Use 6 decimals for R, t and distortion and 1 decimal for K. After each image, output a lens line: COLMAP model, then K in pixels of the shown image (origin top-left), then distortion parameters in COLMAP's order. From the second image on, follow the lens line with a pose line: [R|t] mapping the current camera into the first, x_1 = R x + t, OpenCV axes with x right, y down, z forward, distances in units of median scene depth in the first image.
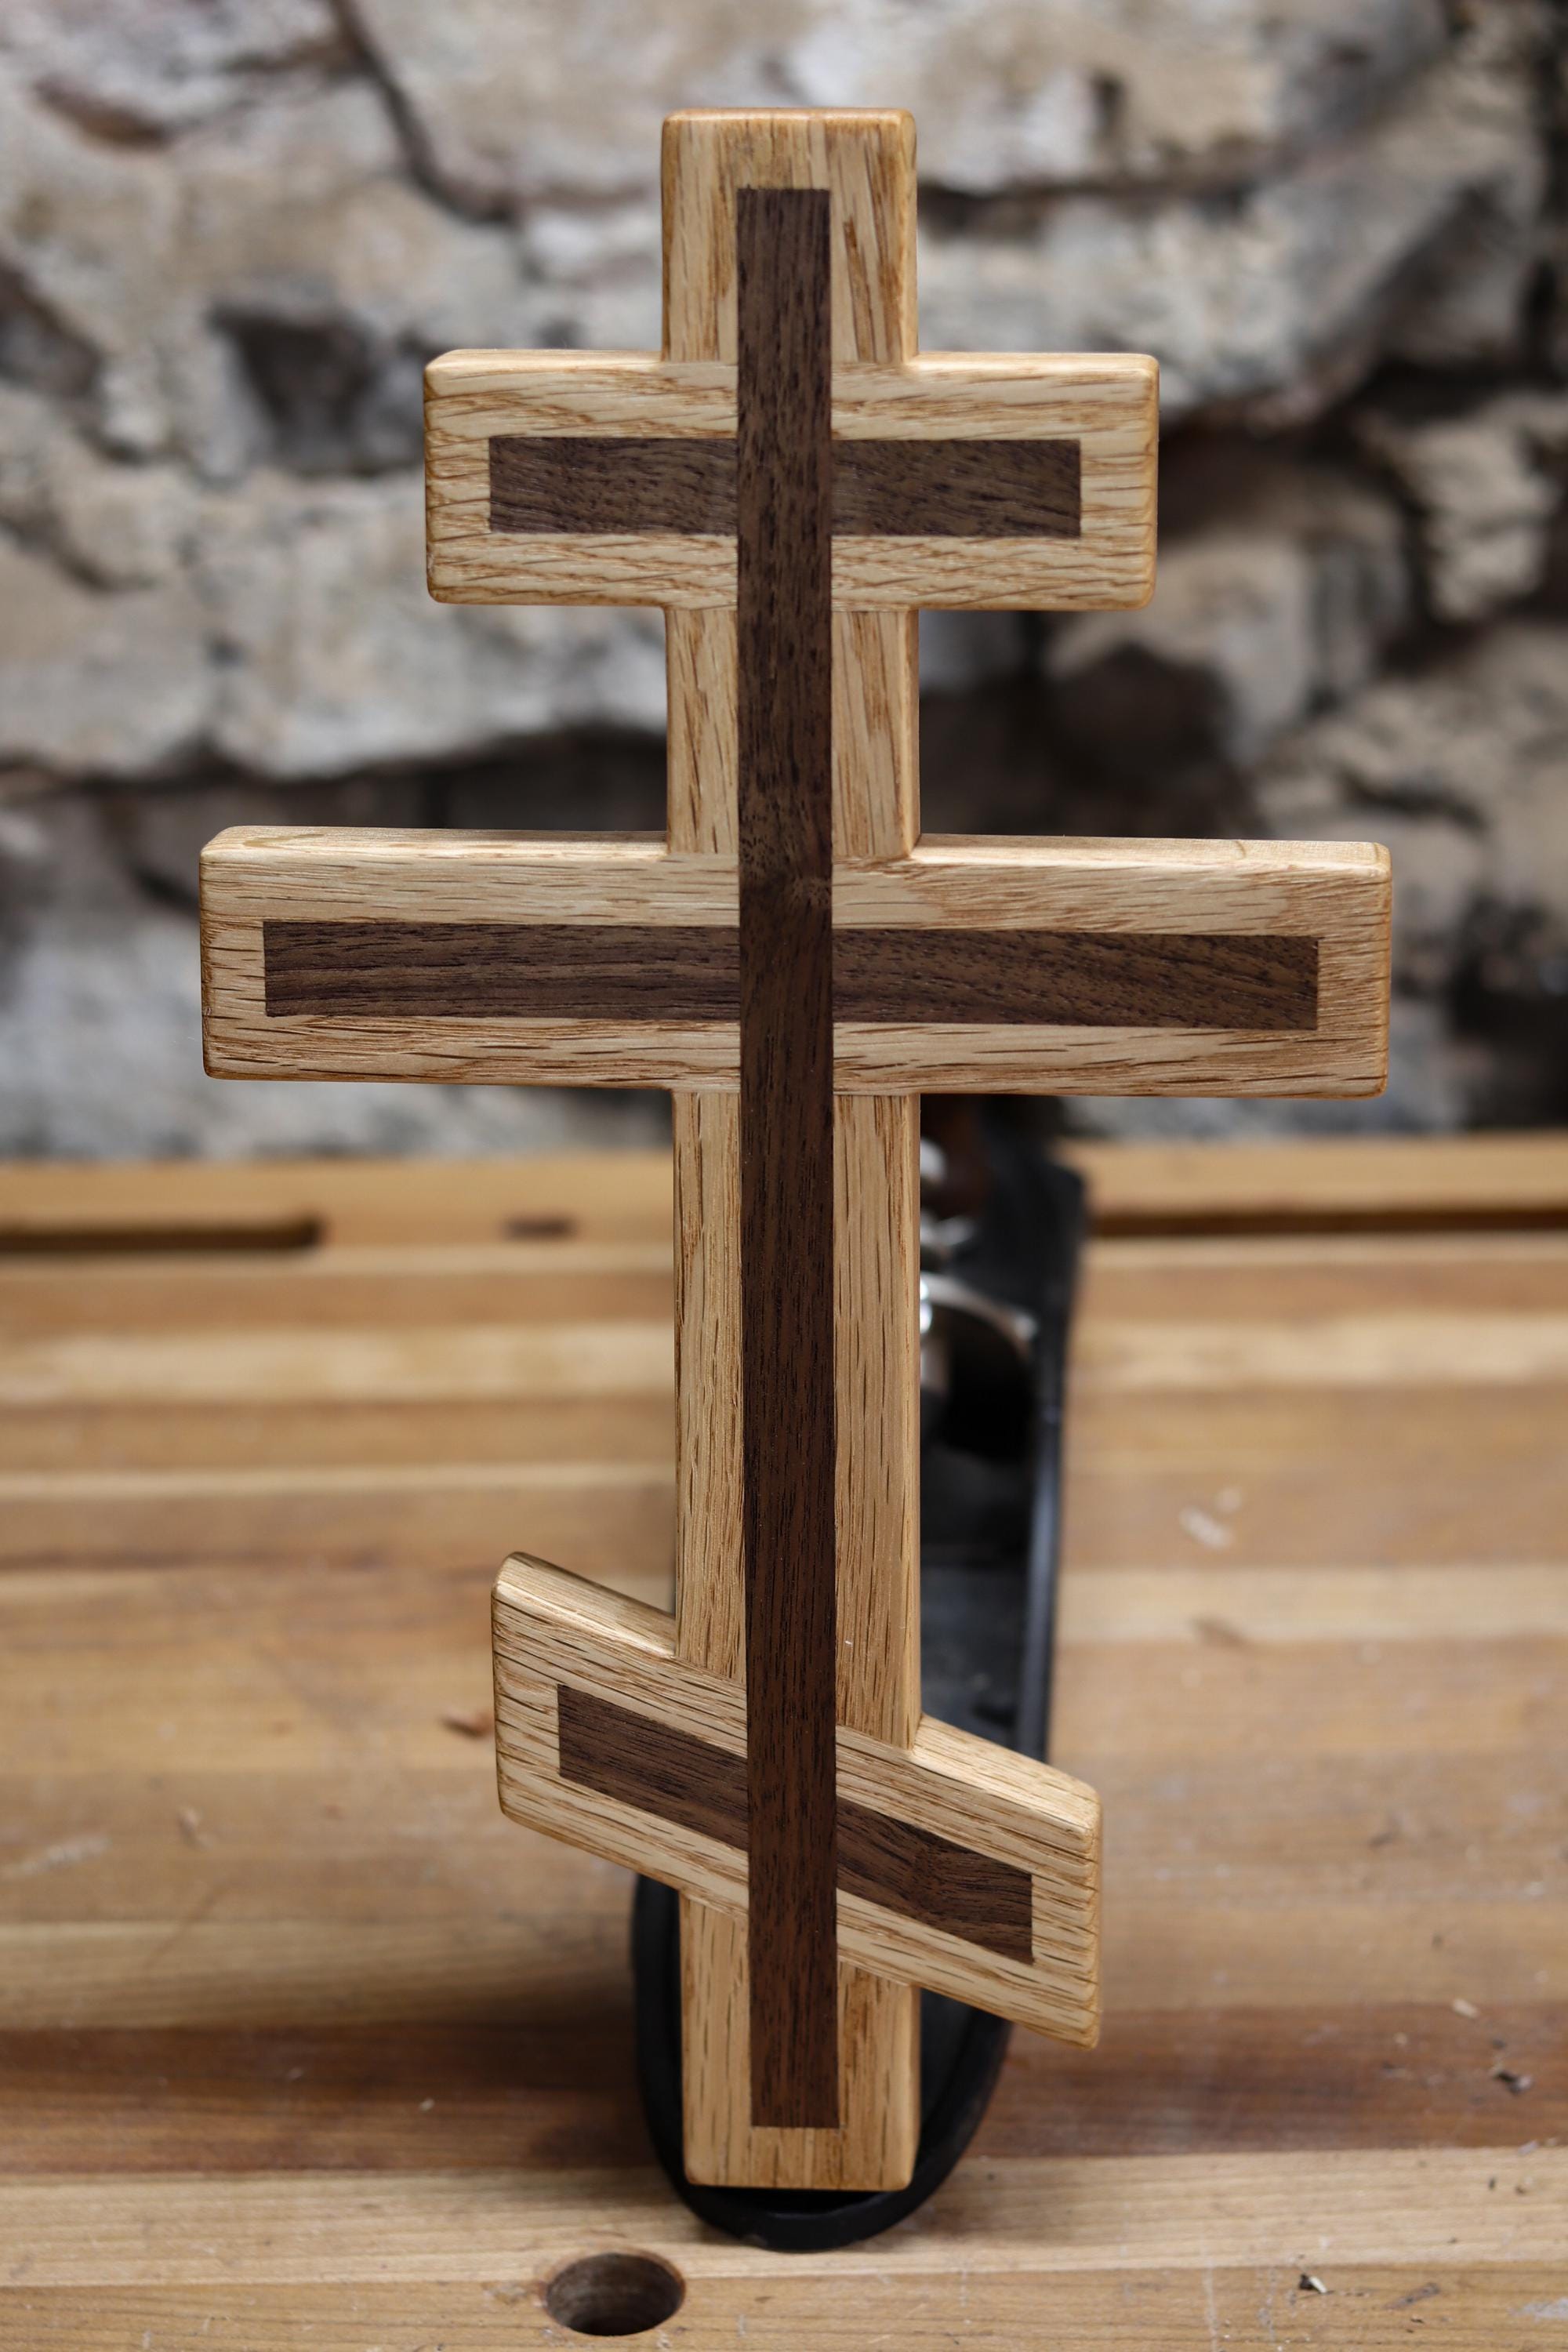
lens RADIAL K [[5849.9, 0, 775.0], [0, 5849.9, 1176.5], [0, 0, 1]] dist [-0.079853, 0.000000]
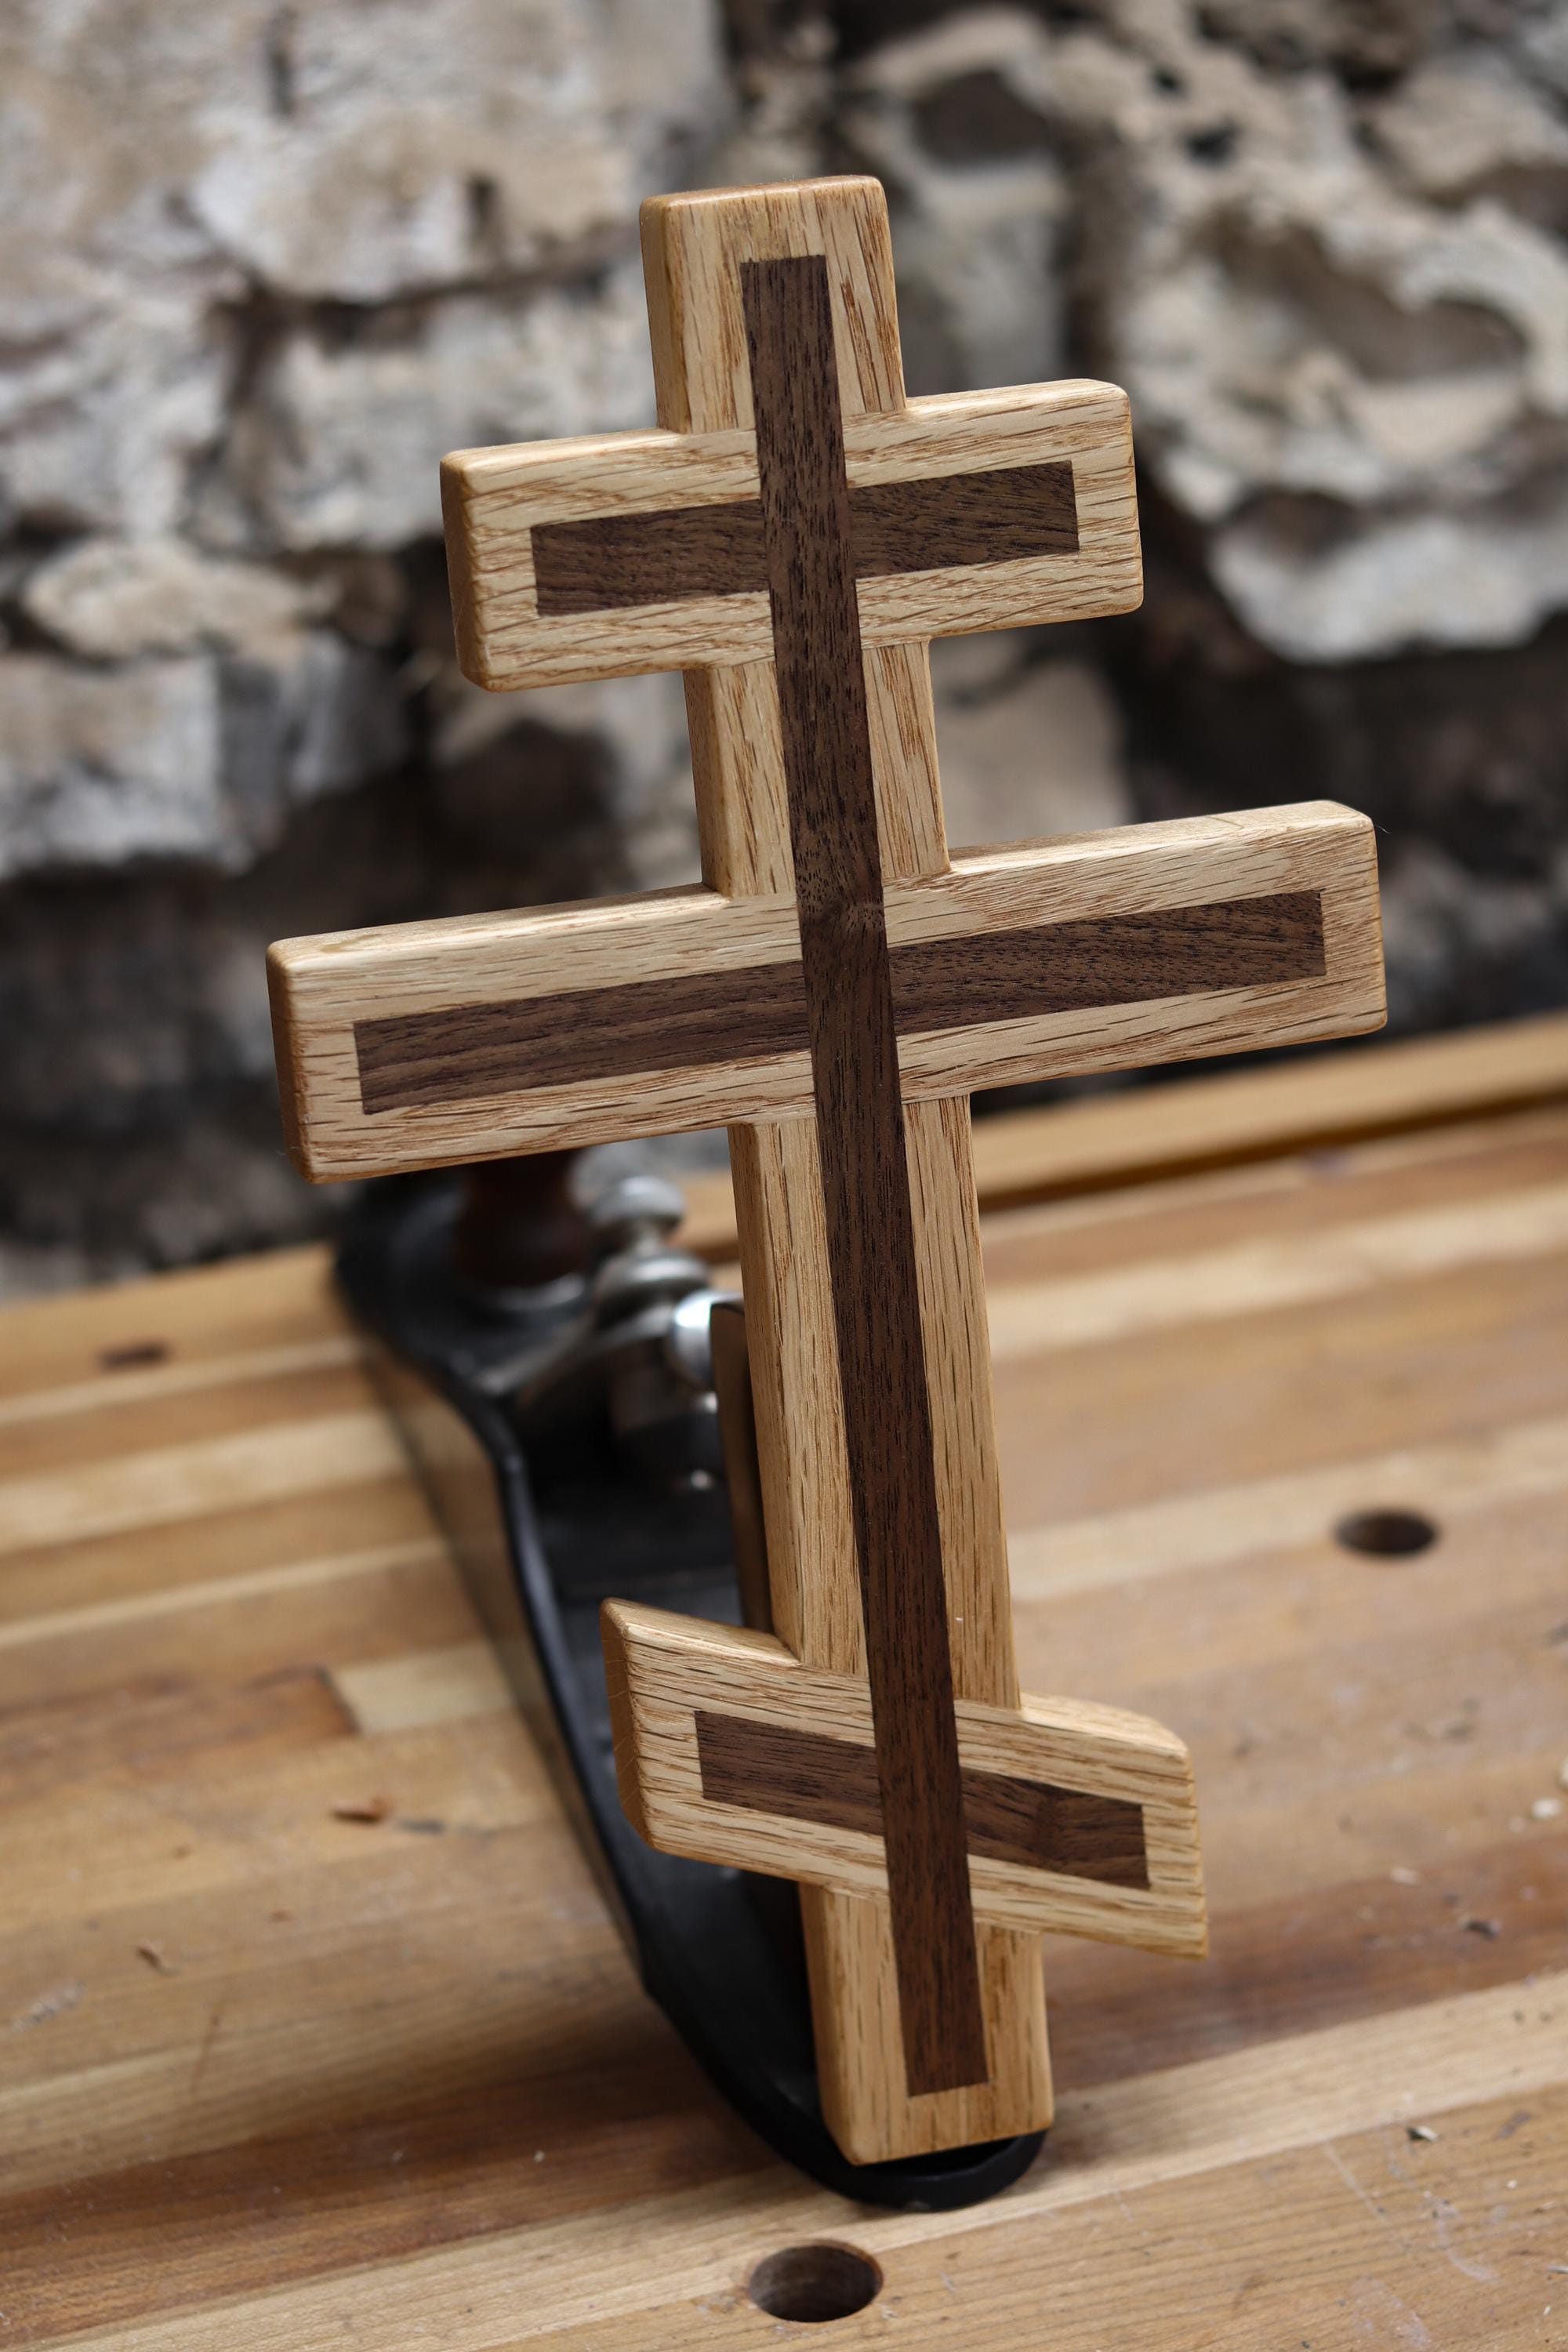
lens RADIAL K [[5849.9, 0, 782.6], [0, 5849.9, 1180.2], [0, 0, 1]] dist [-0.079853, 0.000000]
pose [[0.937719, -0.156203, 0.310297, -0.338904], [0.164298, 0.986411, 0.000047, -0.003992], [-0.306088, 0.050937, 0.950640, 0.000096]]
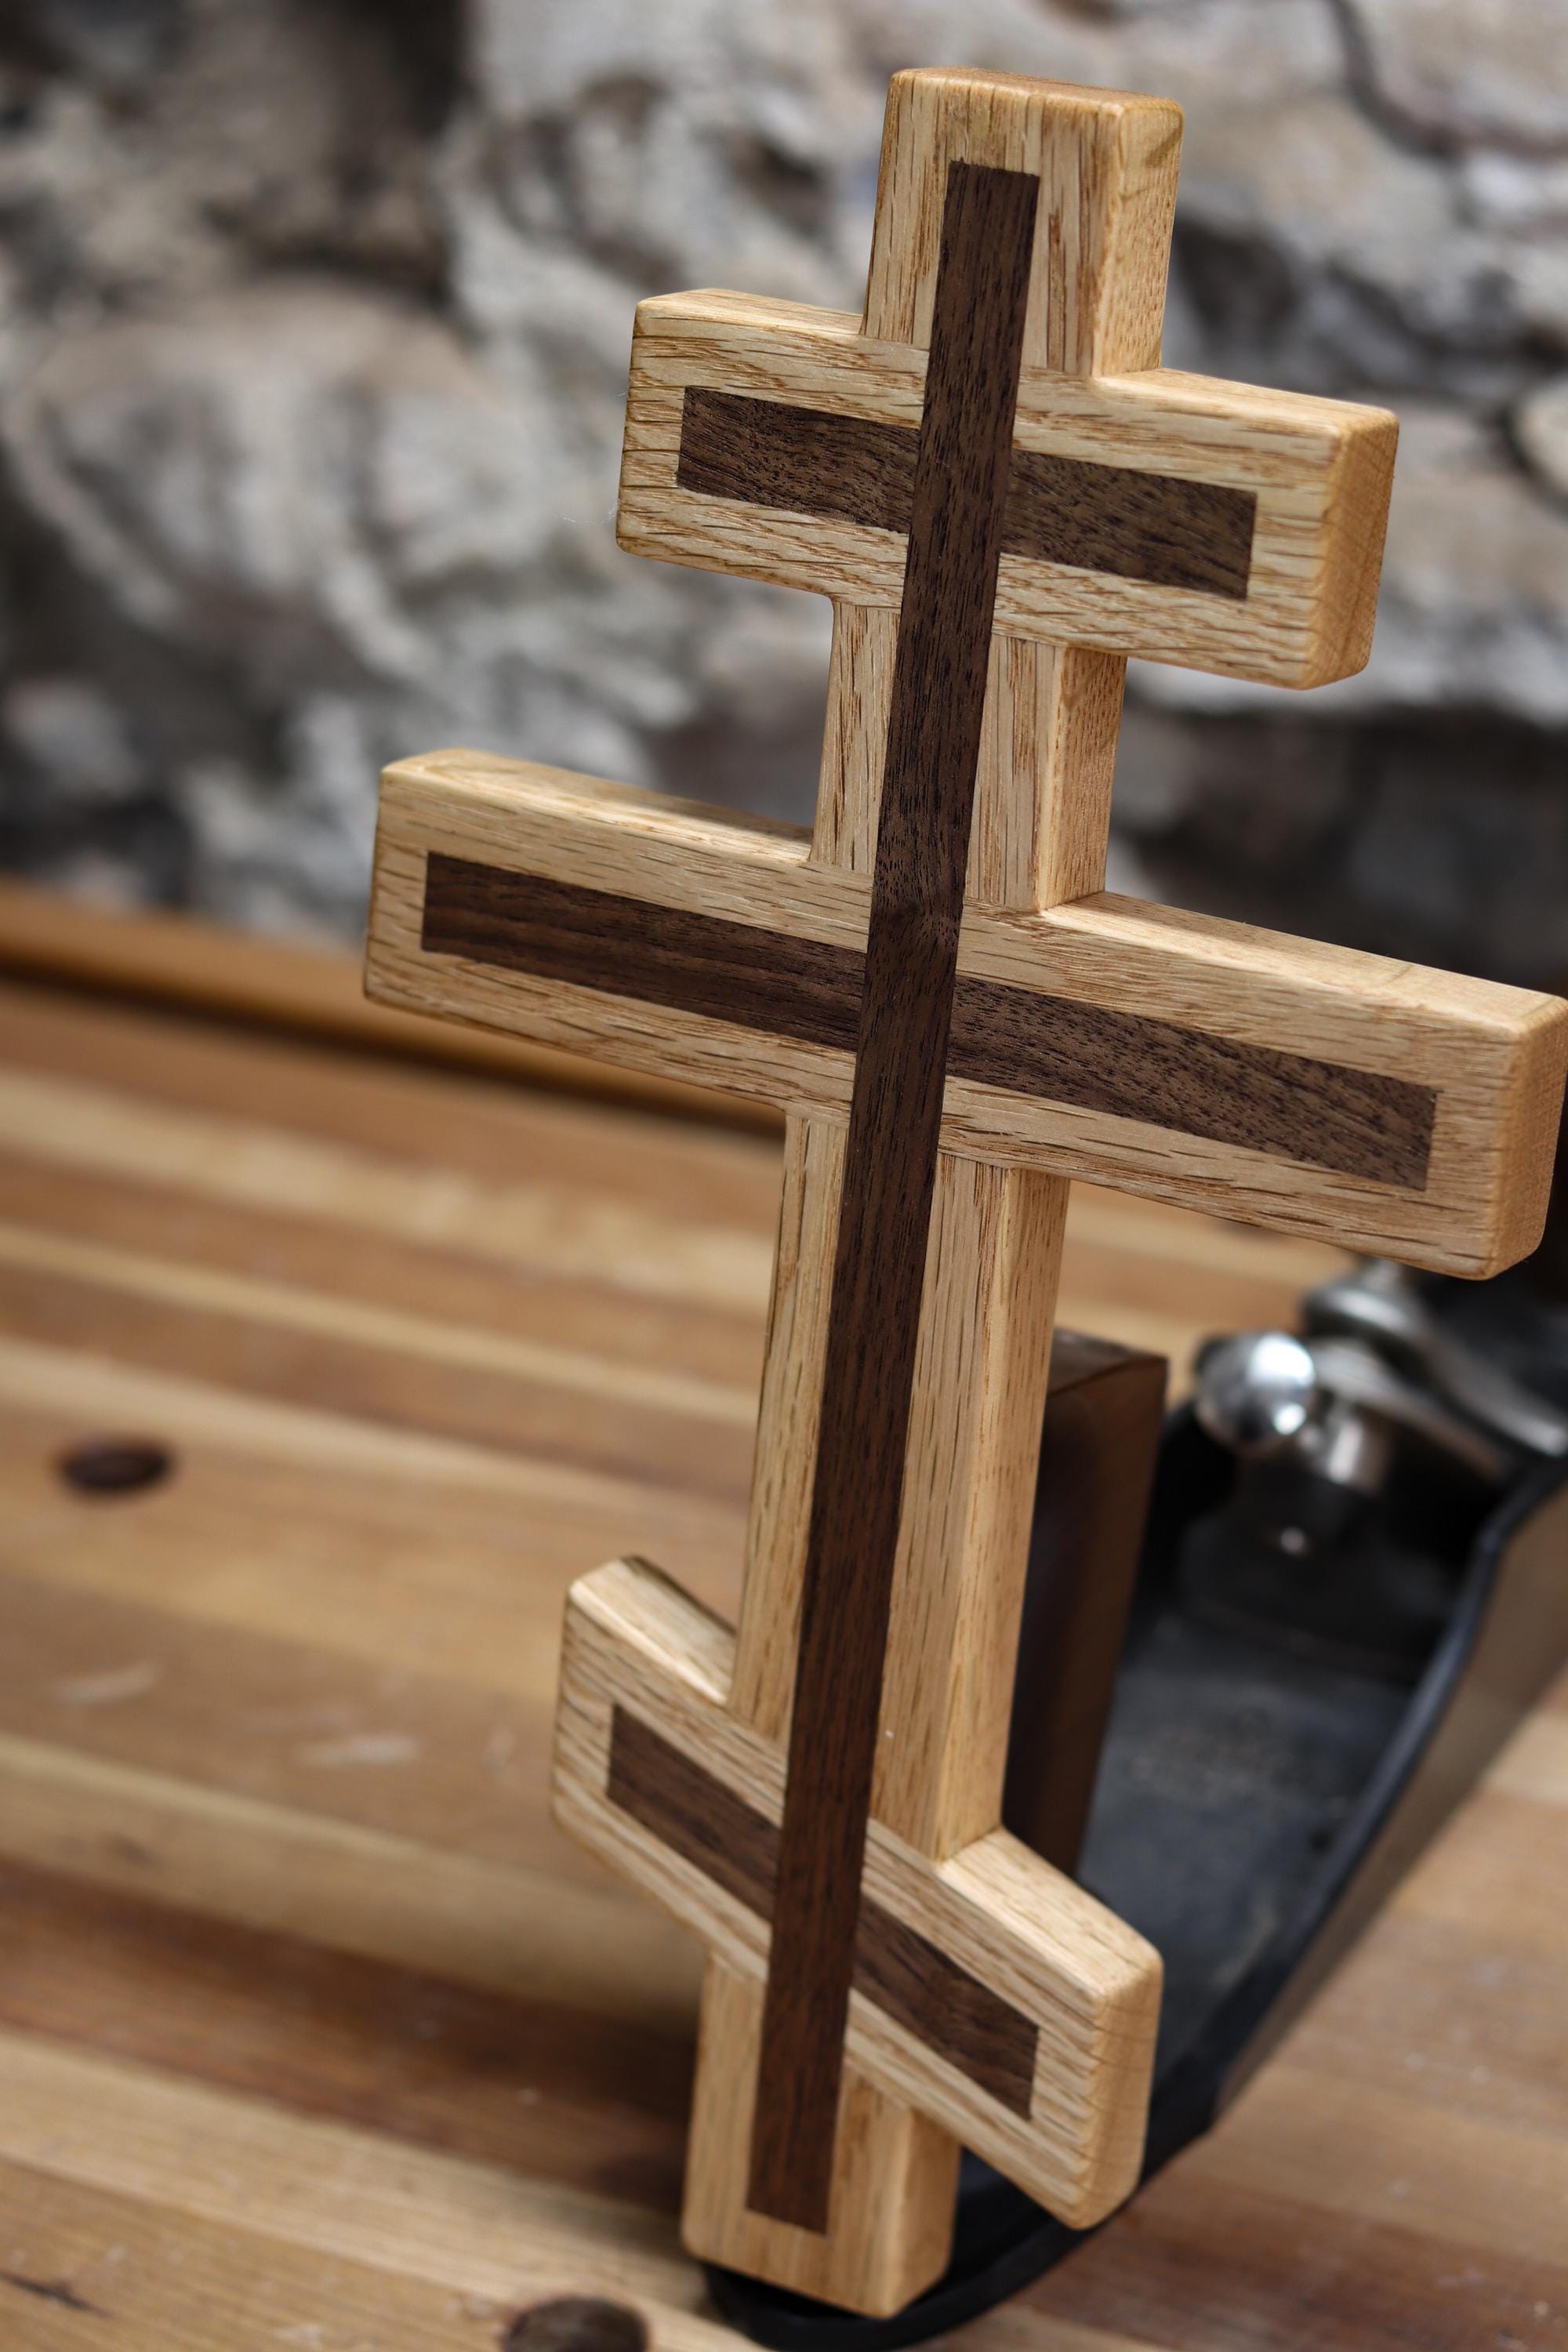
lens RADIAL K [[5849.9, 0, 782.9], [0, 5849.9, 1170.4], [0, 0, 1]] dist [-0.079853, 0.000000]
pose [[0.908931, 0.205497, -0.362789, 0.319987], [-0.192962, 0.978642, 0.070893, -0.071113], [0.369608, 0.005567, 0.929171, 0.135749]]
